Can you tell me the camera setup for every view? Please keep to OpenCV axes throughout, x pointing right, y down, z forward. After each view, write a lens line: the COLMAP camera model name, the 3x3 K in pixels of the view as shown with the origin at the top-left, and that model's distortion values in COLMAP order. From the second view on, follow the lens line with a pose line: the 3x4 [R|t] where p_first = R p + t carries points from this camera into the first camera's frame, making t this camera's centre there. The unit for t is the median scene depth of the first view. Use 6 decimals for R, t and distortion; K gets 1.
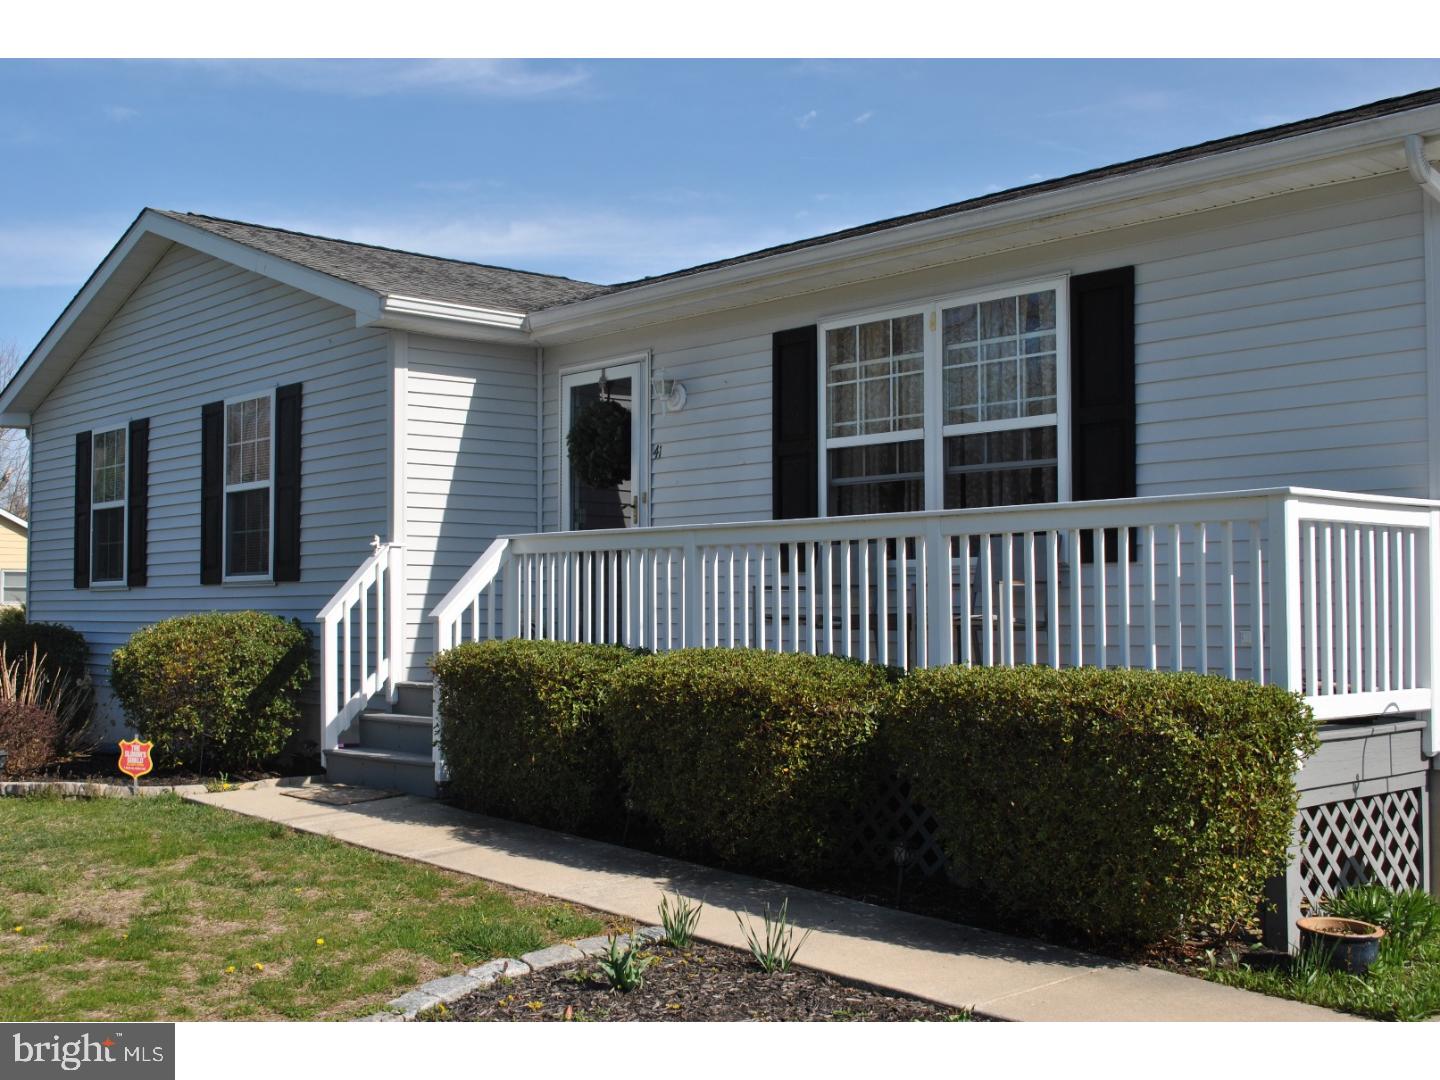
lens RADIAL K [[1602.4, 0, 721.2], [0, 1602.4, 539.4], [0, 0, 1]] dist [0.014399, 0.000000]
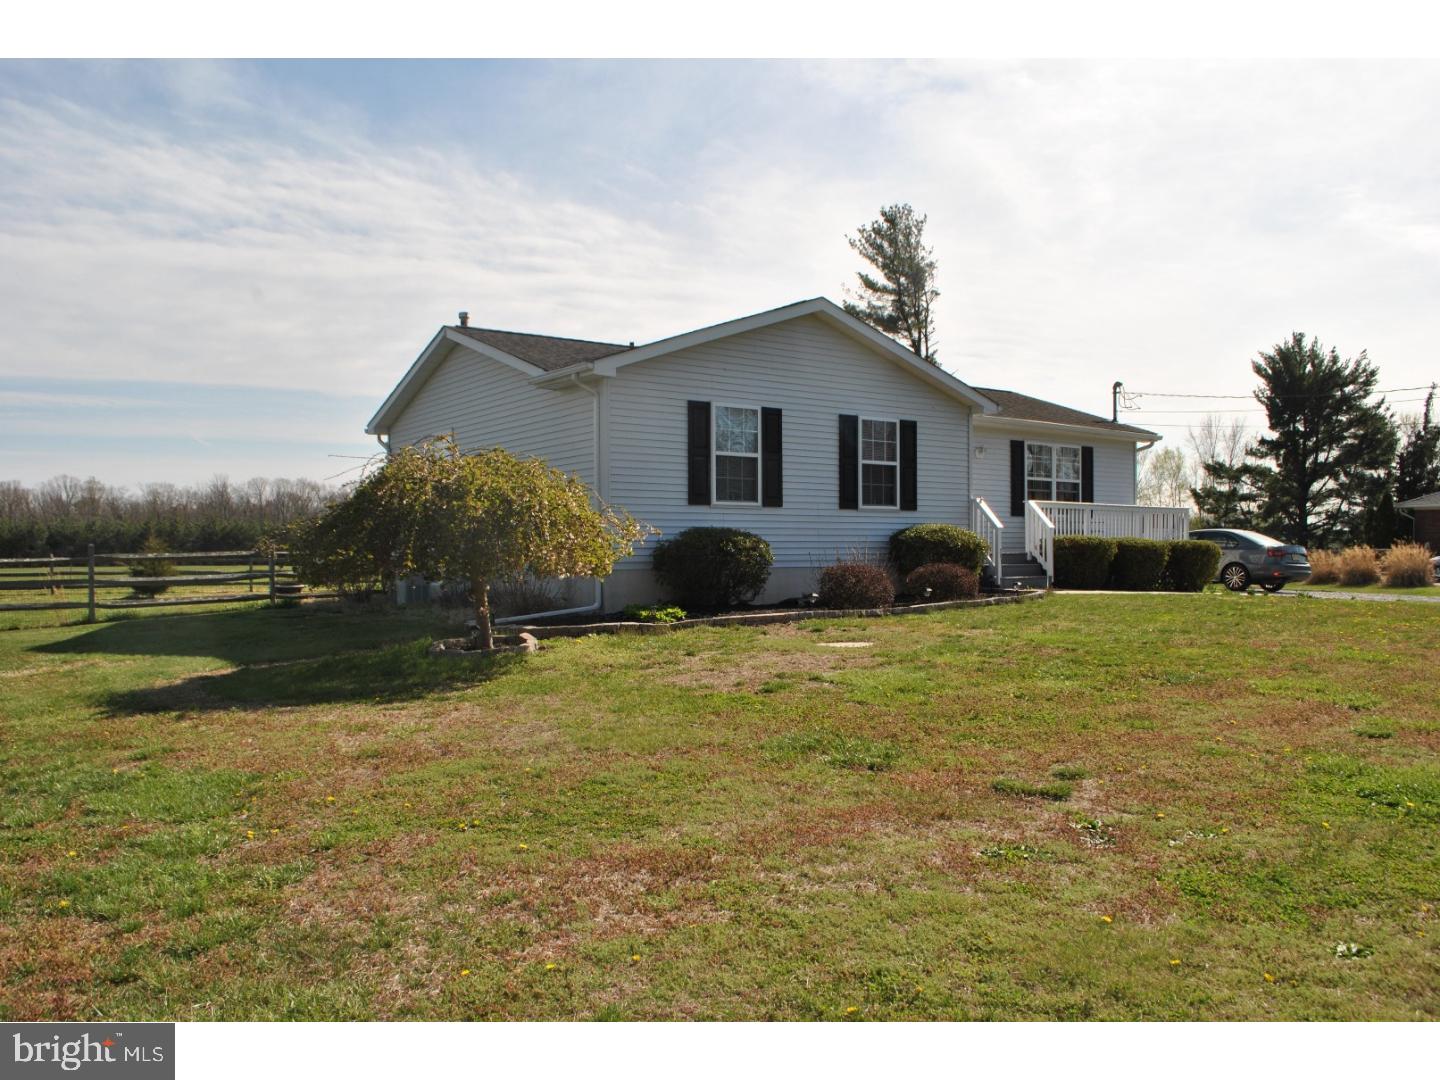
lens RADIAL K [[1141.0, 0, 720.2], [0, 1141.0, 542.6], [0, 0, 1]] dist [-0.076227, -0.001555]
pose [[0.094054, 0.007704, 0.995537, -2.550457], [-0.044019, 0.999024, -0.003572, 0.122670], [-0.994593, -0.043487, 0.094301, 1.513184]]
